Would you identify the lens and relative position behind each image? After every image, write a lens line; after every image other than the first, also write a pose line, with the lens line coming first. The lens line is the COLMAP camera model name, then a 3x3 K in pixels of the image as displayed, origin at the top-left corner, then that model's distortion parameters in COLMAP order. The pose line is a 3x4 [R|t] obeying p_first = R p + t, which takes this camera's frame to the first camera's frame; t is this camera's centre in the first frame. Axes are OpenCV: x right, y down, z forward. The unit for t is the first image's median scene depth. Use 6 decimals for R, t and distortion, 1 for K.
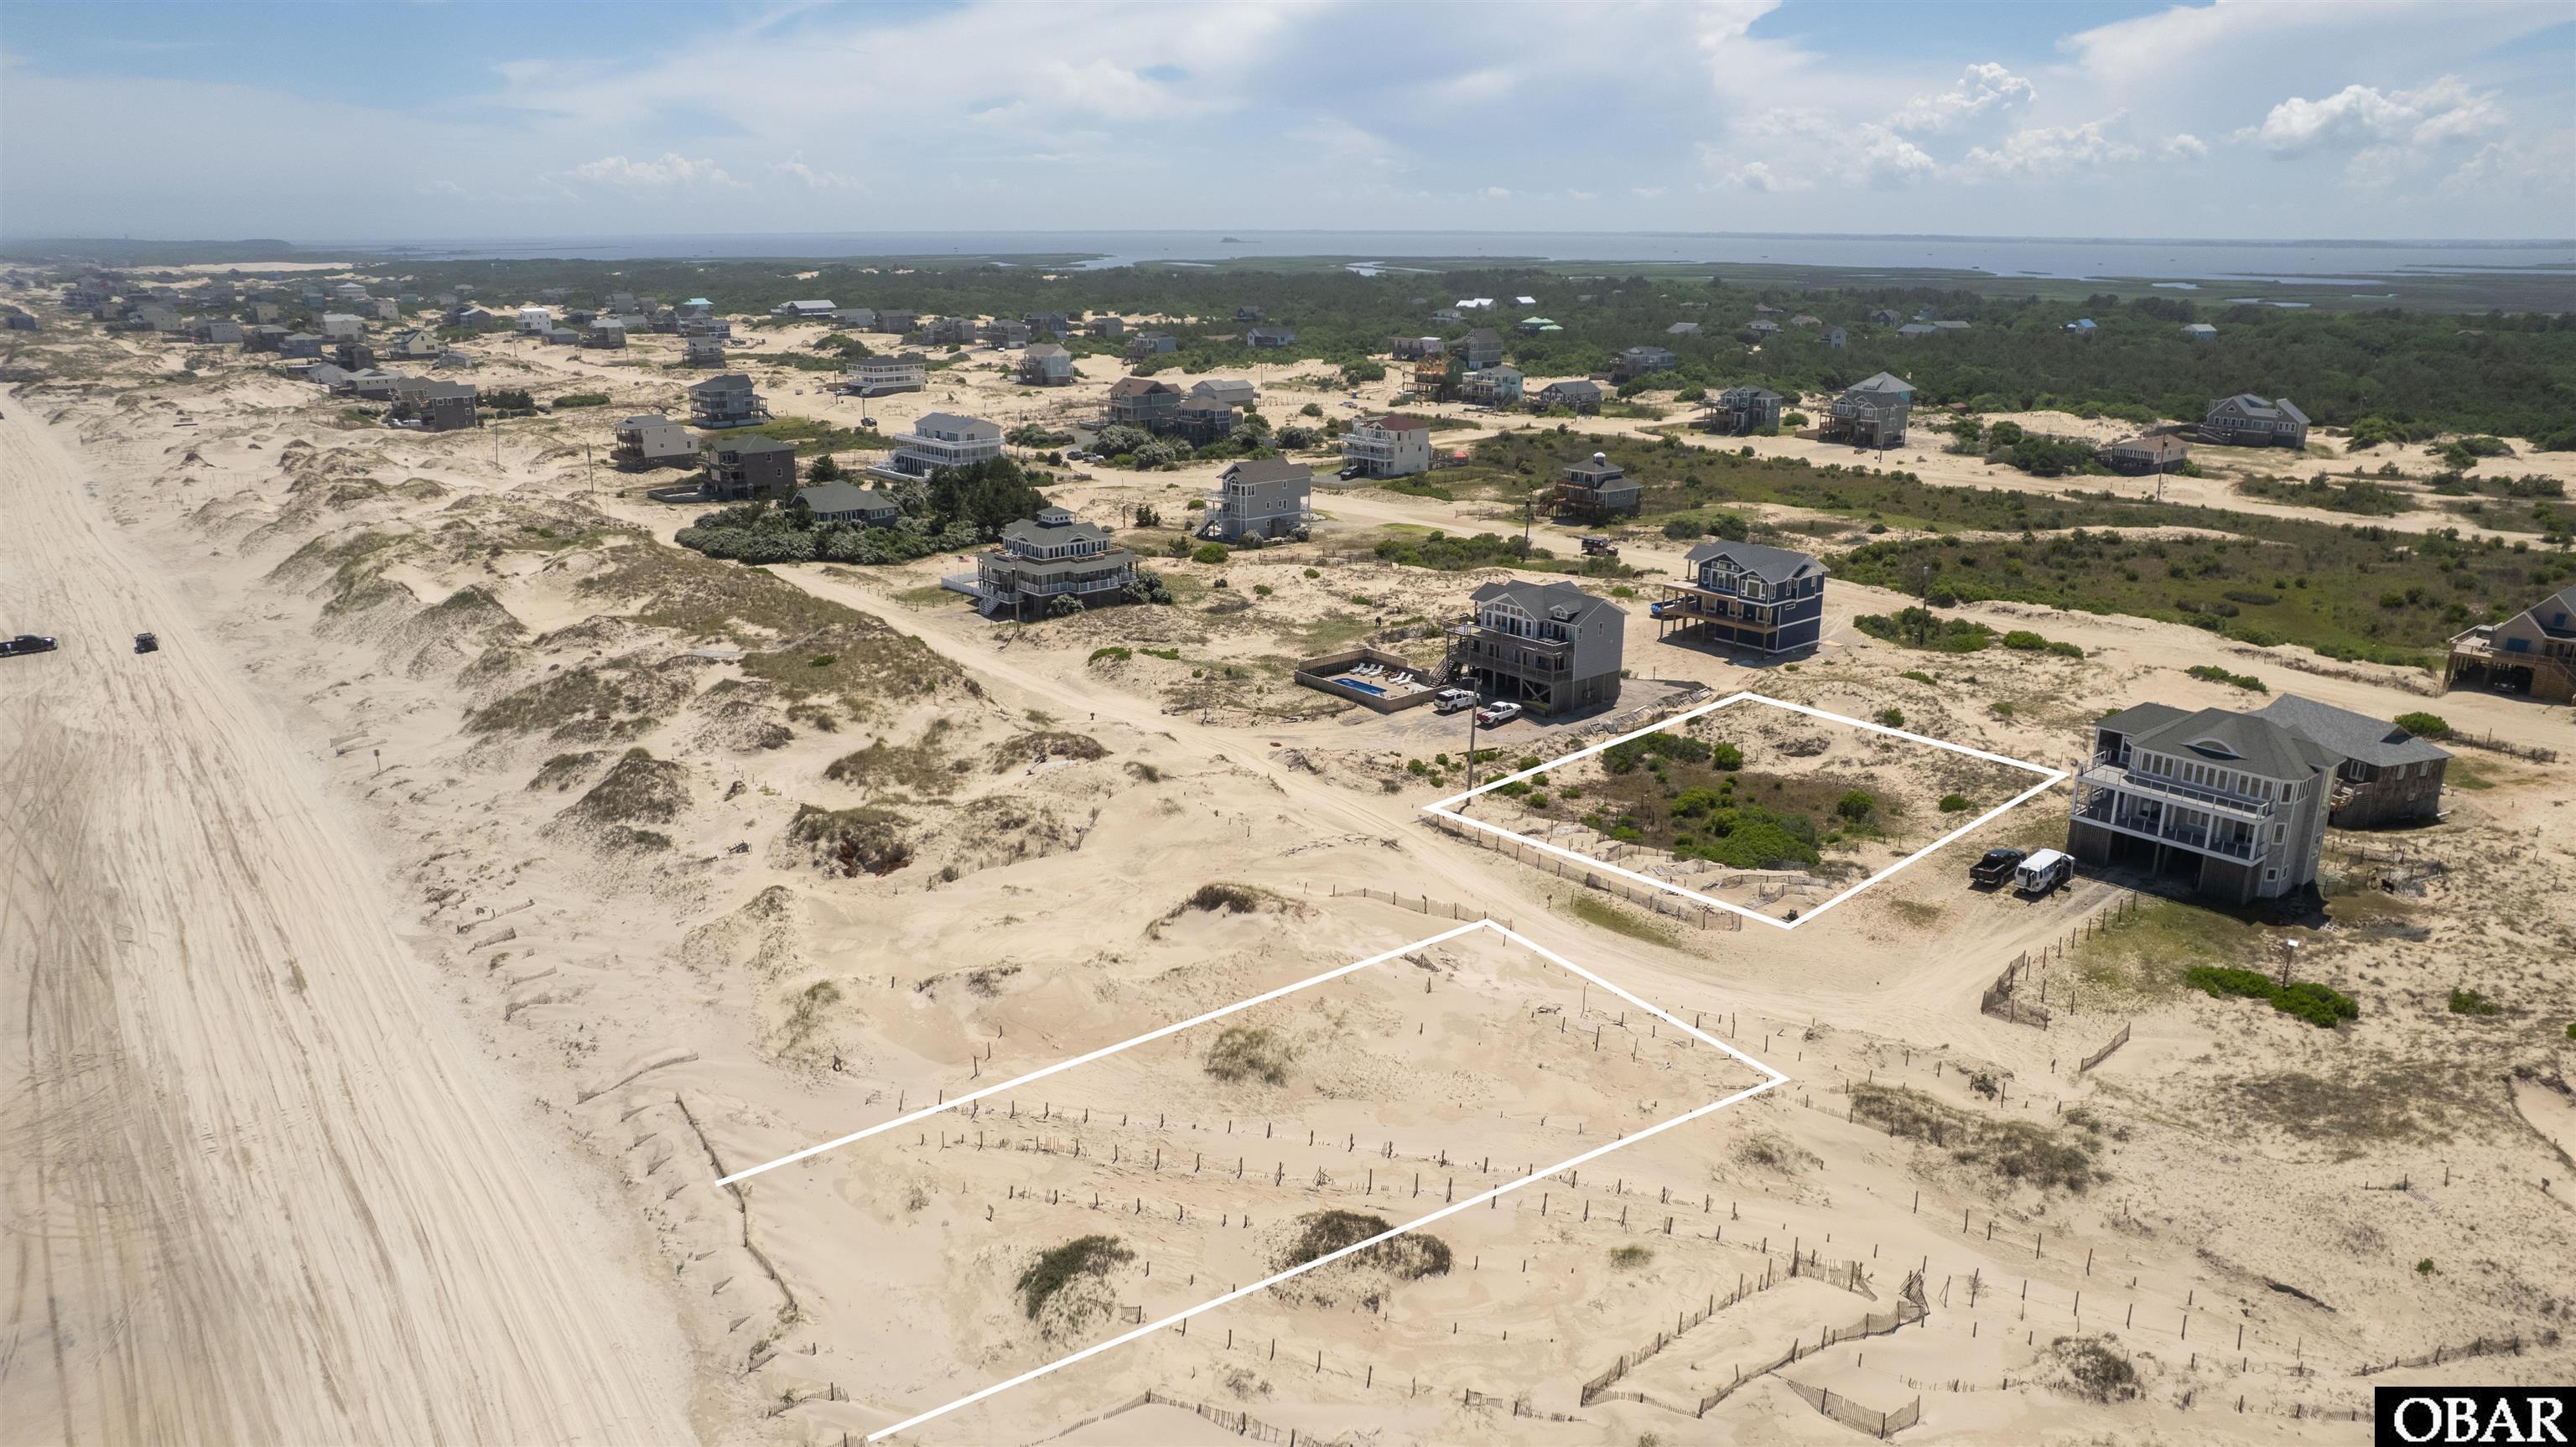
lens RADIAL K [[1684.7, 0, 1288.0], [0, 1684.7, 723.5], [0, 0, 1]] dist [-0.078706, 0.072438]
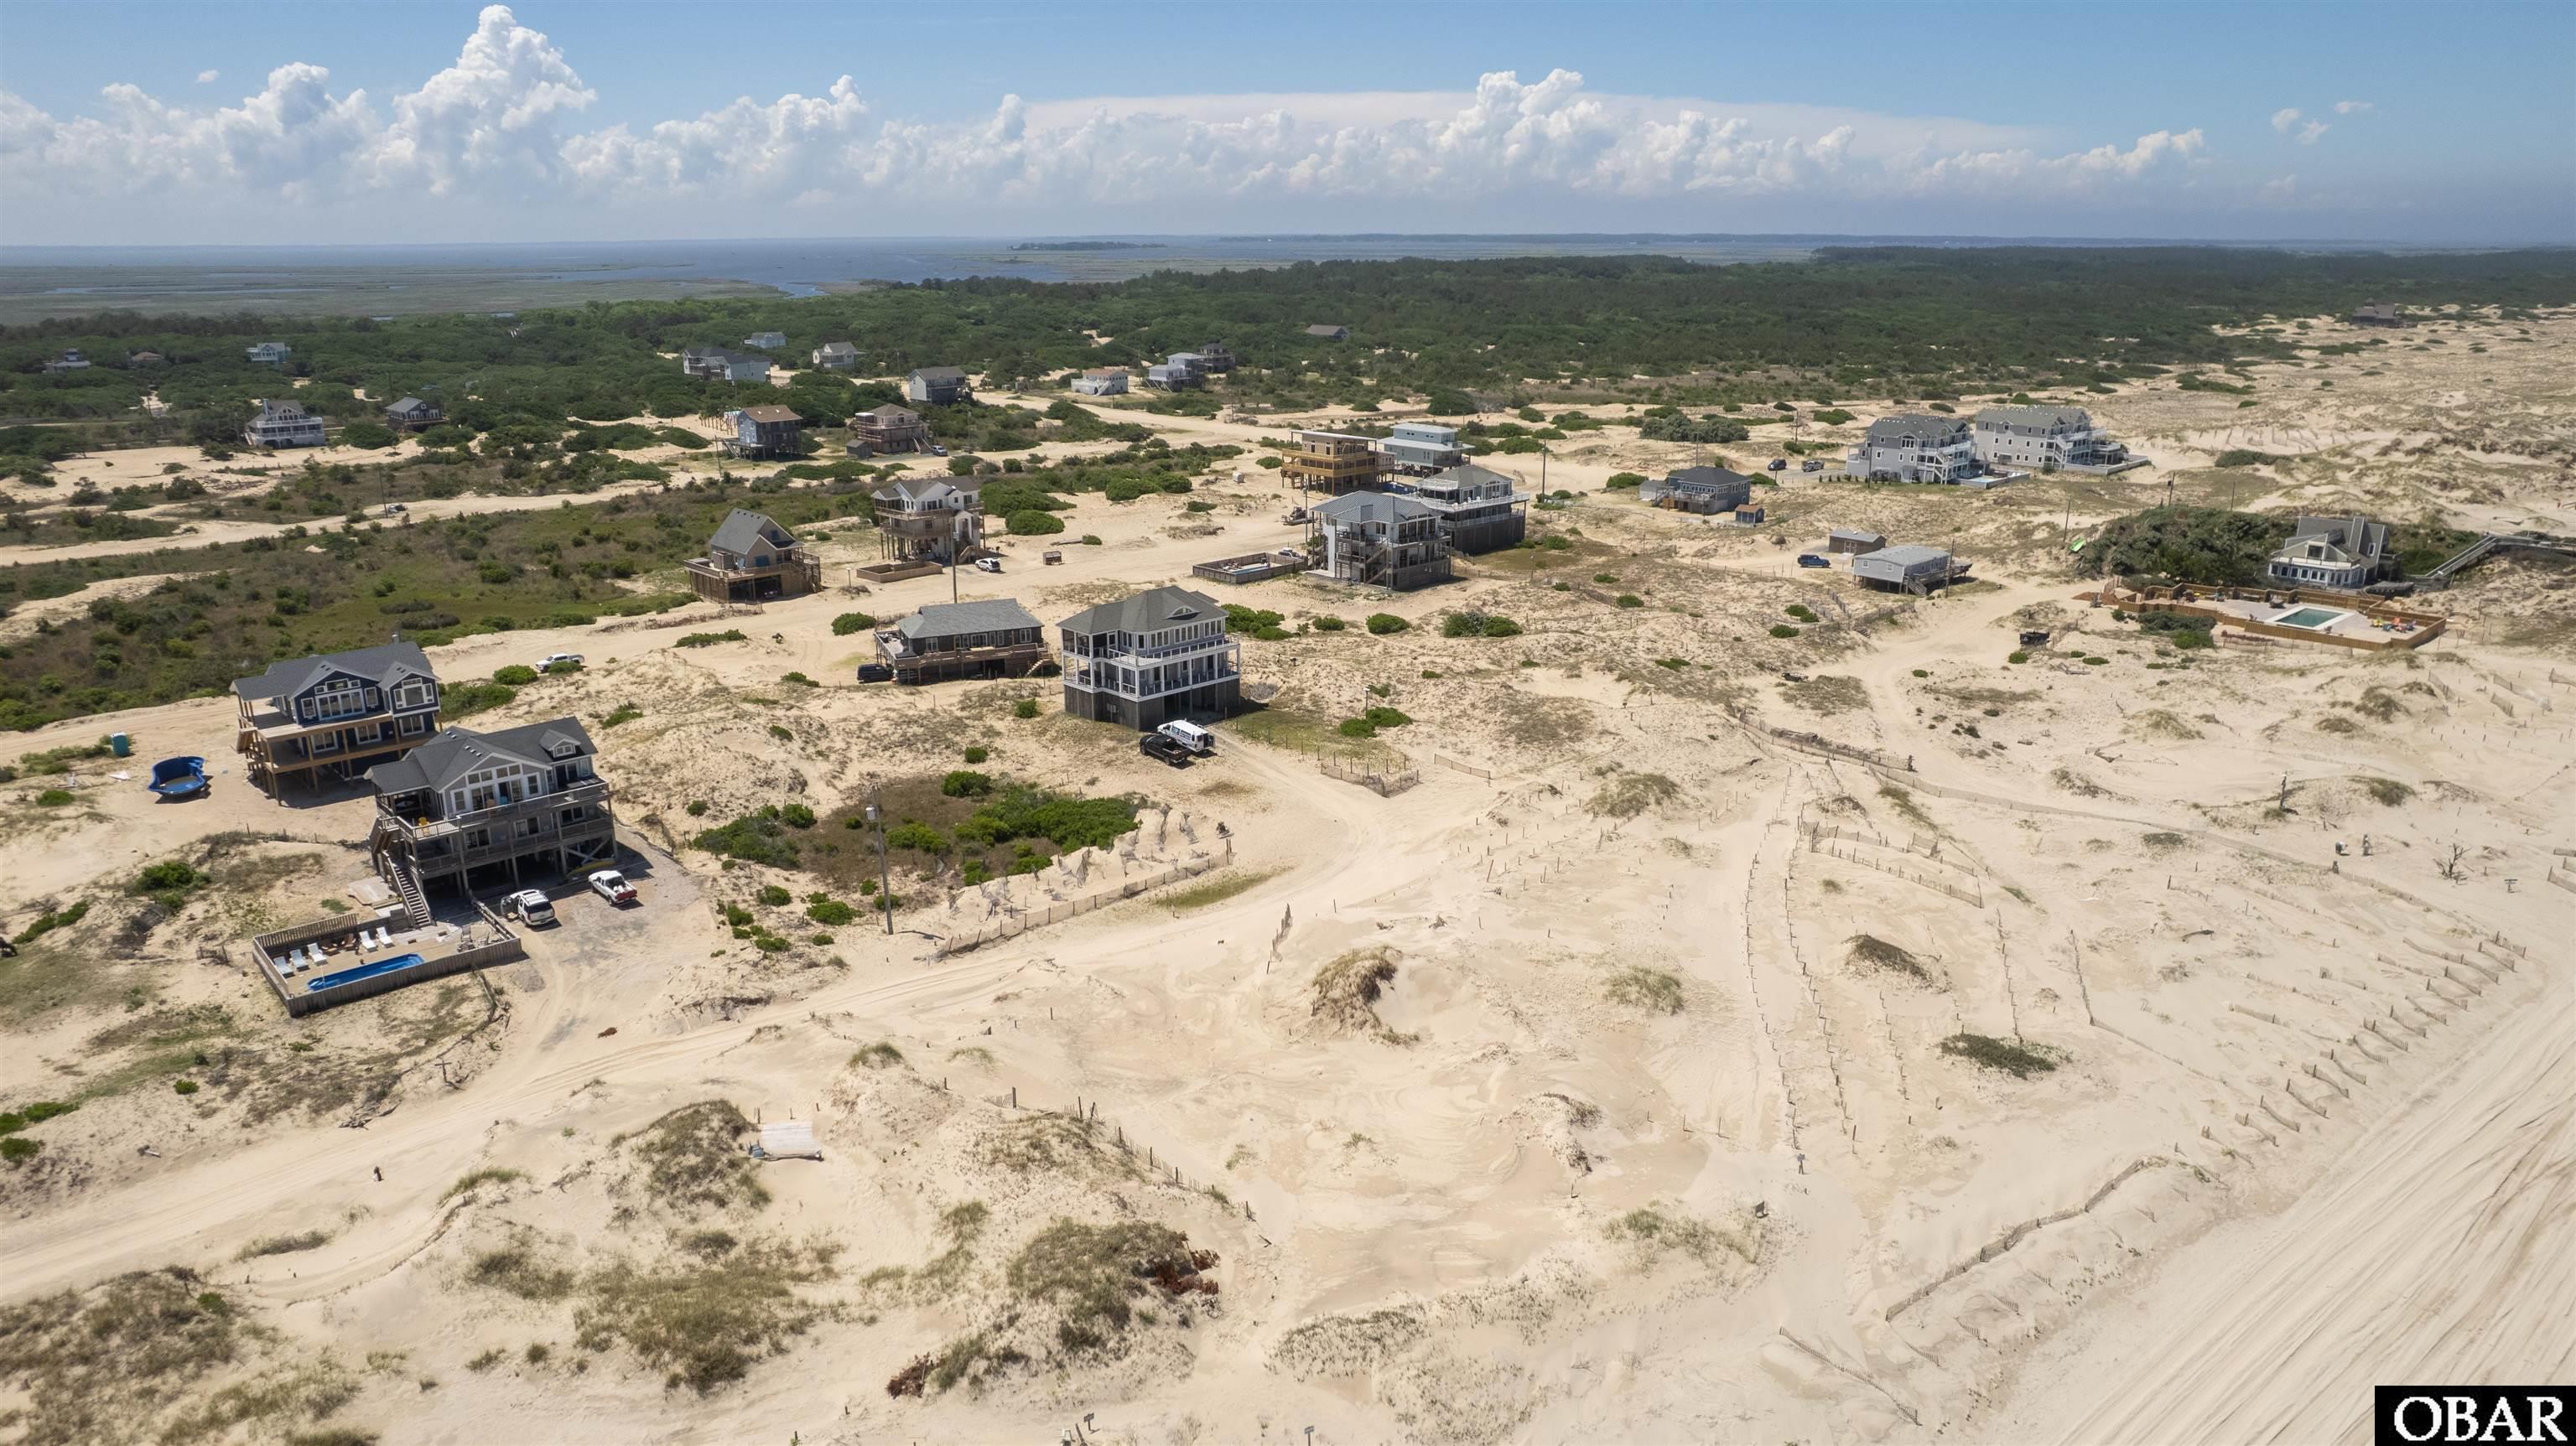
lens RADIAL K [[1664.4, 0, 1278.4], [0, 1664.4, 731.1], [0, 0, 1]] dist [-0.071885, 0.058150]
pose [[-0.041626, -0.290867, 0.955858, -0.638219], [0.287757, 0.912660, 0.290253, -0.219990], [-0.956798, 0.287137, 0.045709, 0.714591]]
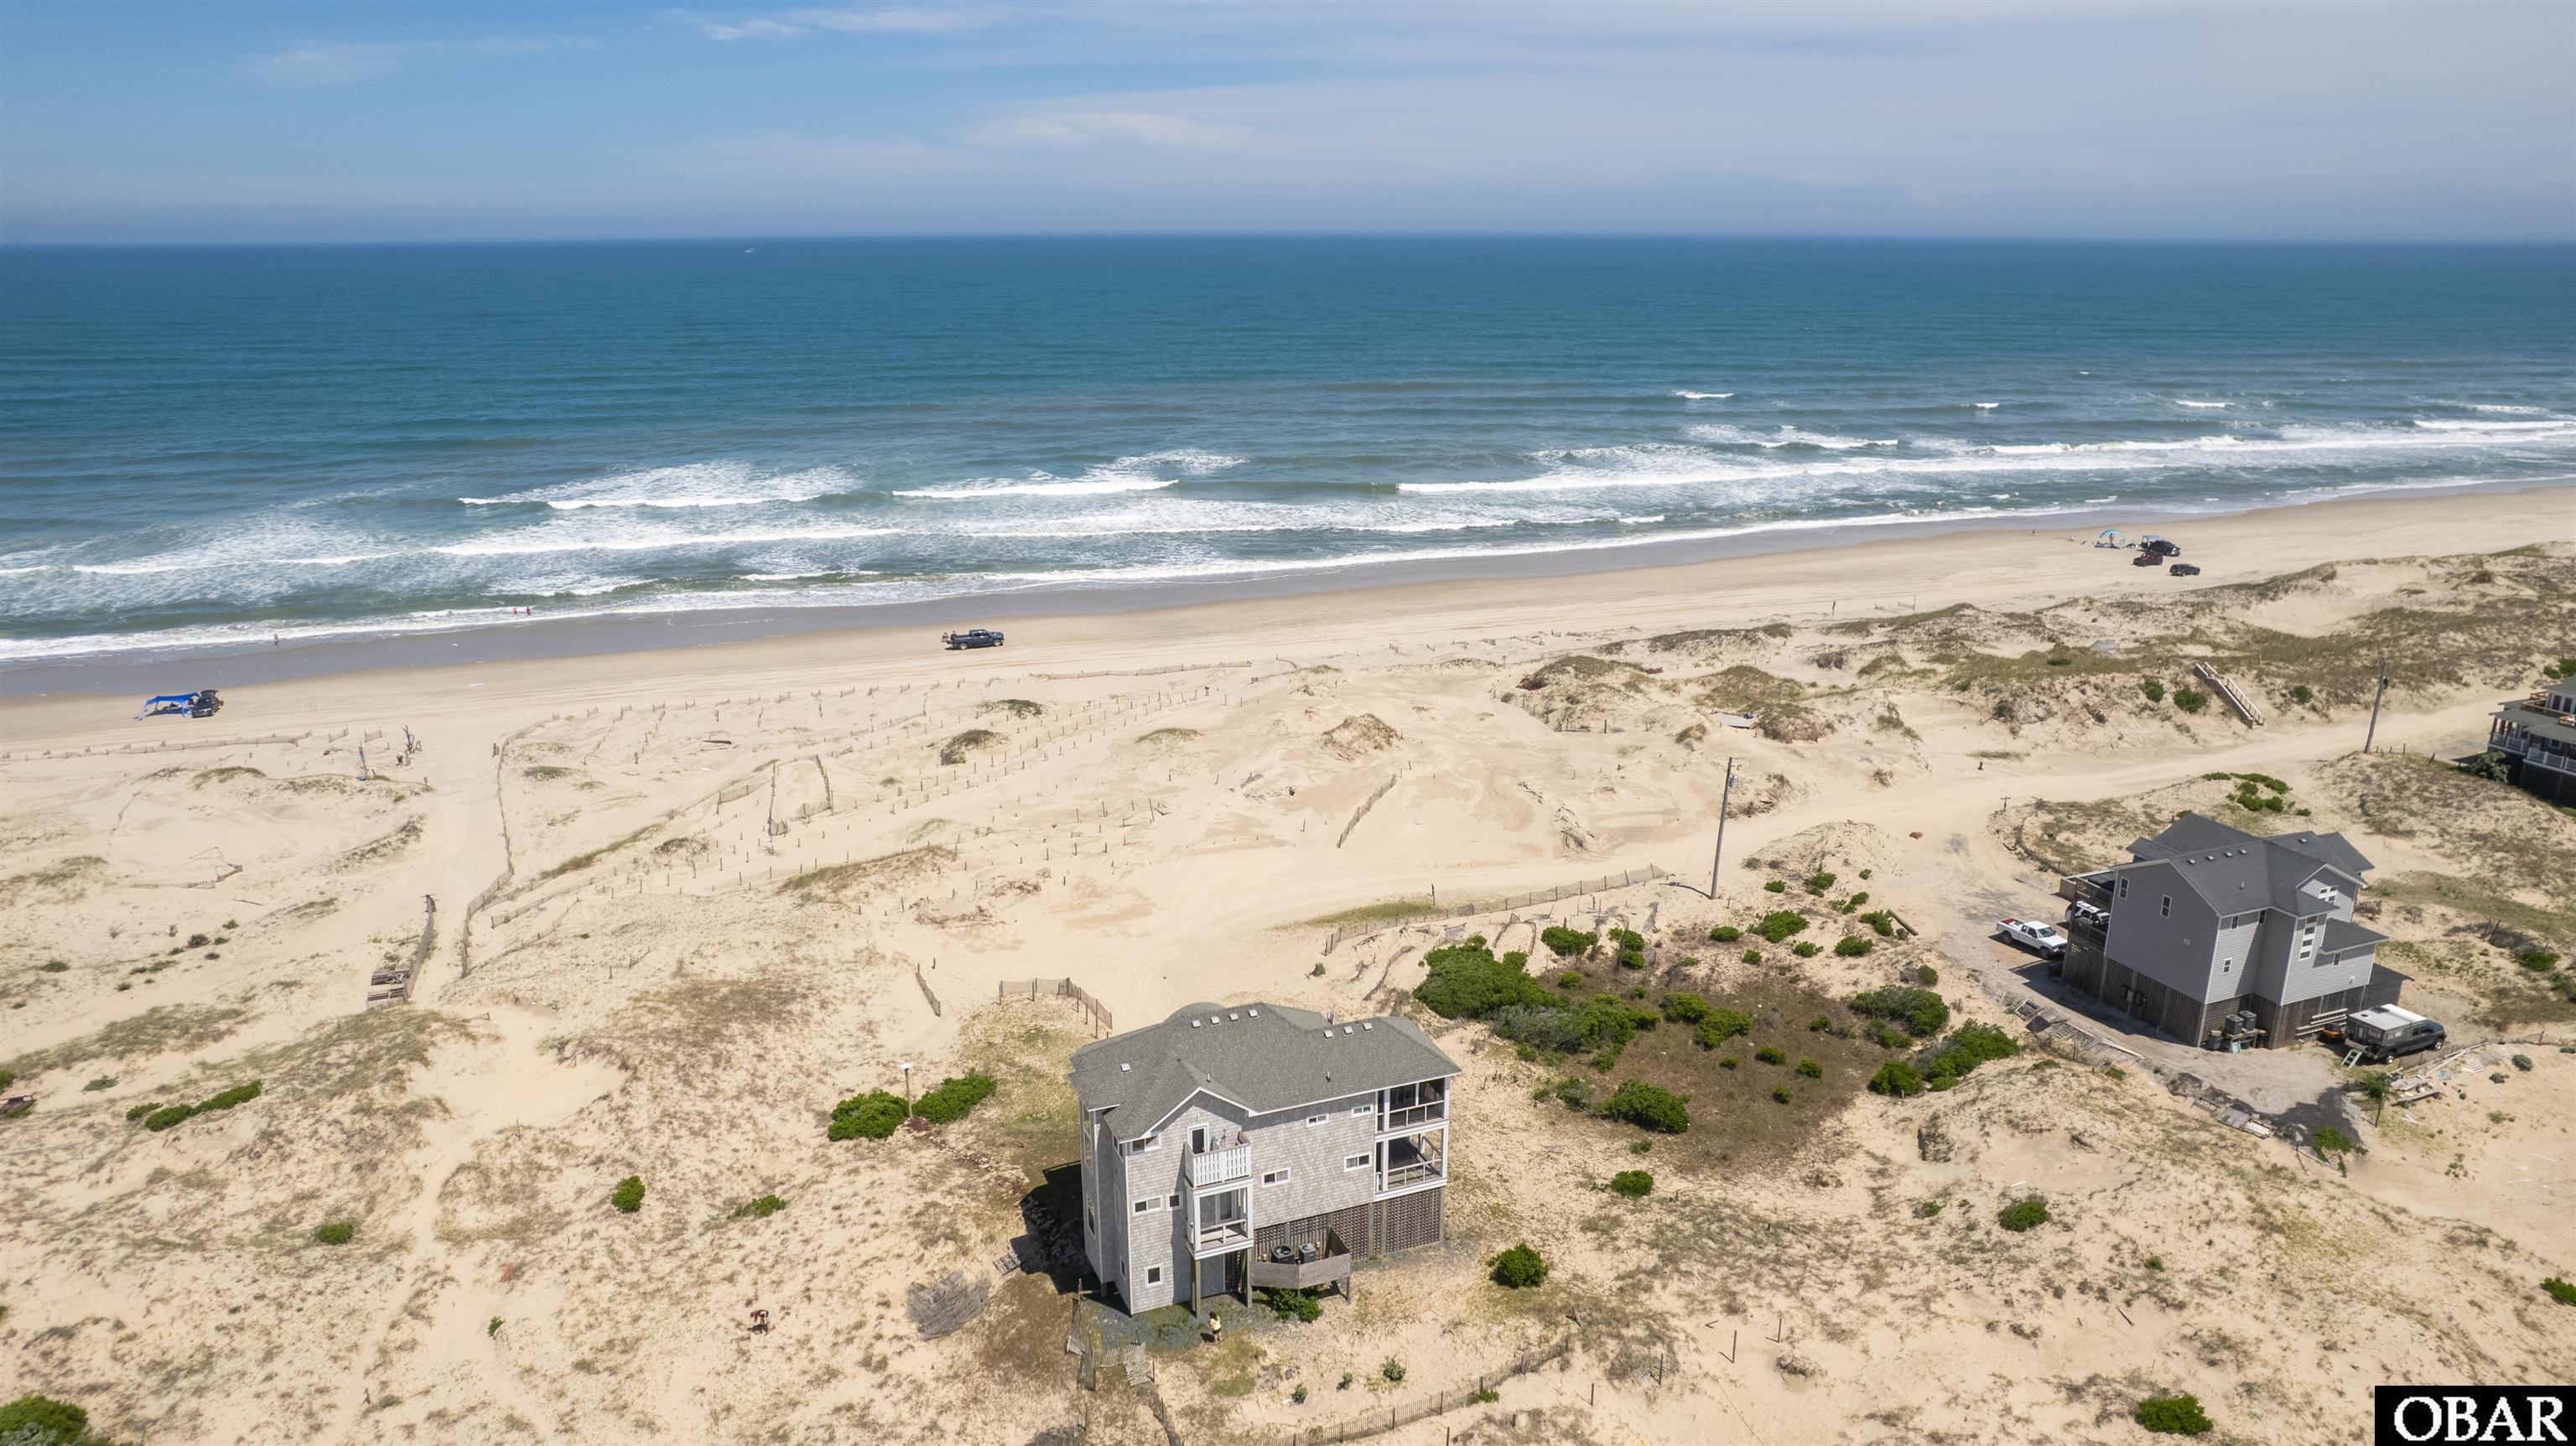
lens RADIAL K [[1690.0, 0, 1288.0], [0, 1690.0, 723.0], [0, 0, 1]] dist [-0.078181, 0.071562]
pose [[-0.313105, 0.266974, -0.911422, 0.901773], [-0.269953, 0.895073, 0.354923, -0.268976], [0.910544, 0.357169, -0.208182, 0.907961]]
